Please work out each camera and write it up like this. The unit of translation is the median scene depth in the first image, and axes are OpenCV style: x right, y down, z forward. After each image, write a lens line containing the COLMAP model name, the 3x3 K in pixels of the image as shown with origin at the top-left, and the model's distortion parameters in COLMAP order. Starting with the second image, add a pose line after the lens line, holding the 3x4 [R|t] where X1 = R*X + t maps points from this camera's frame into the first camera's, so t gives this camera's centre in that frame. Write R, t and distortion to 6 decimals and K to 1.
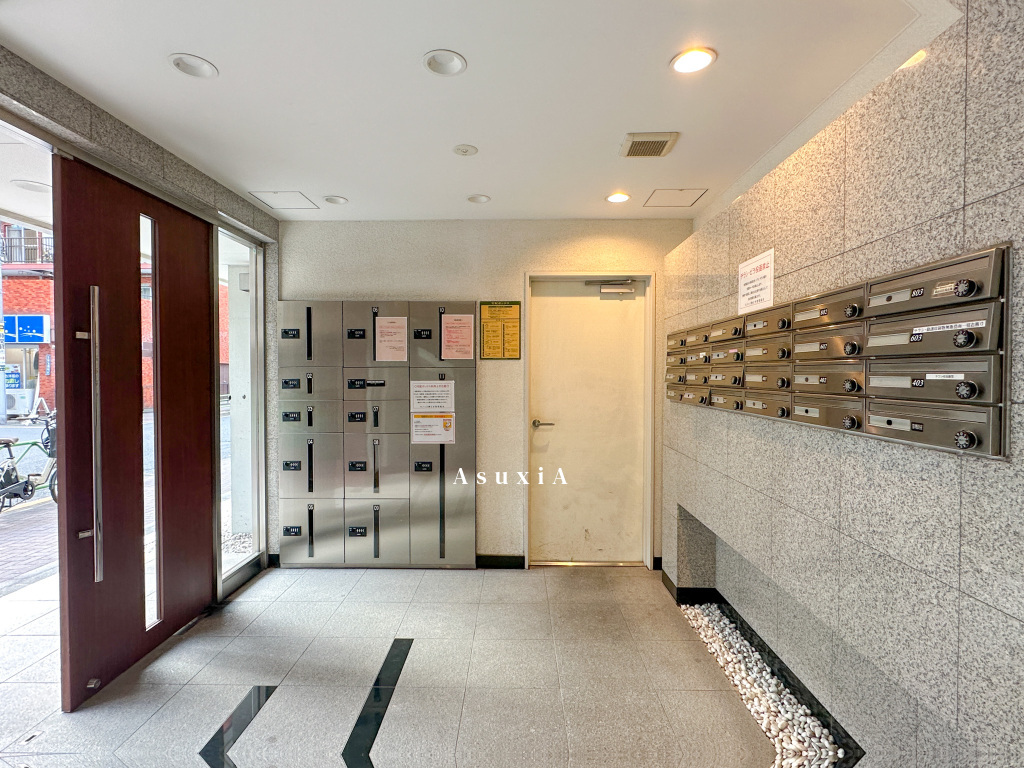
lens RADIAL K [[515.4, 0, 511.5], [0, 515.4, 385.1], [0, 0, 1]] dist [0.013311, -0.003364]
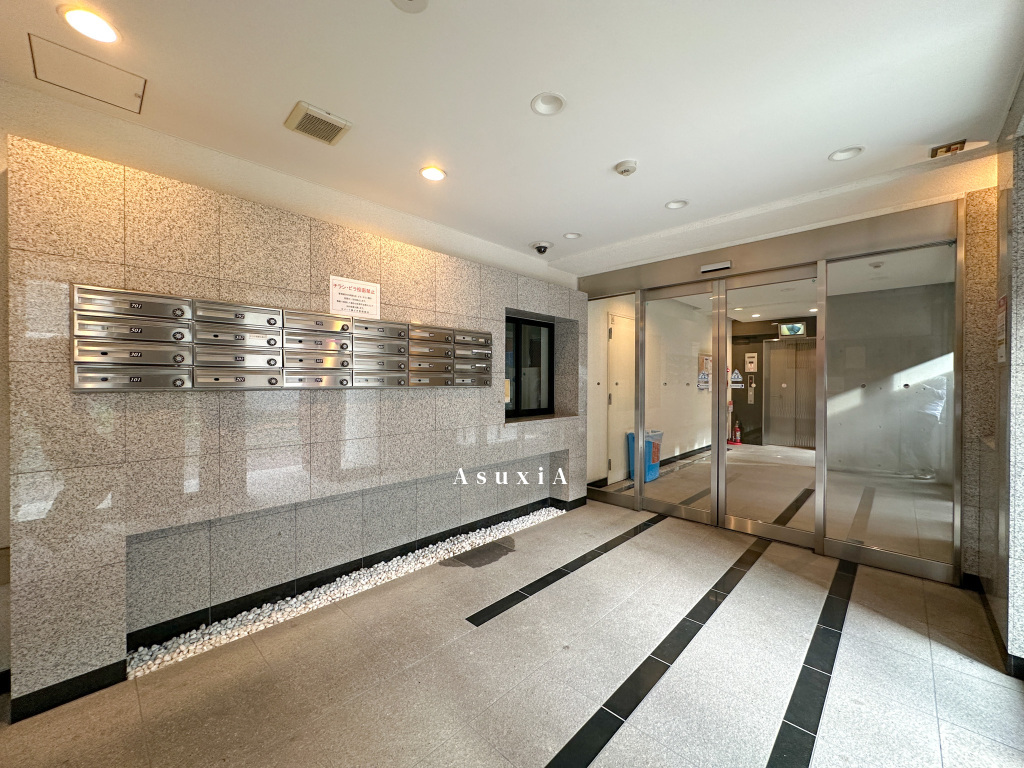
lens RADIAL K [[408.7, 0, 511.2], [0, 408.7, 381.3], [0, 0, 1]] dist [-0.002713, 0.002952]
pose [[-0.731559, -0.004285, 0.681764, -0.995766], [0.011187, 0.999770, 0.018288, 0.035607], [-0.681686, 0.021005, -0.731343, 2.417802]]
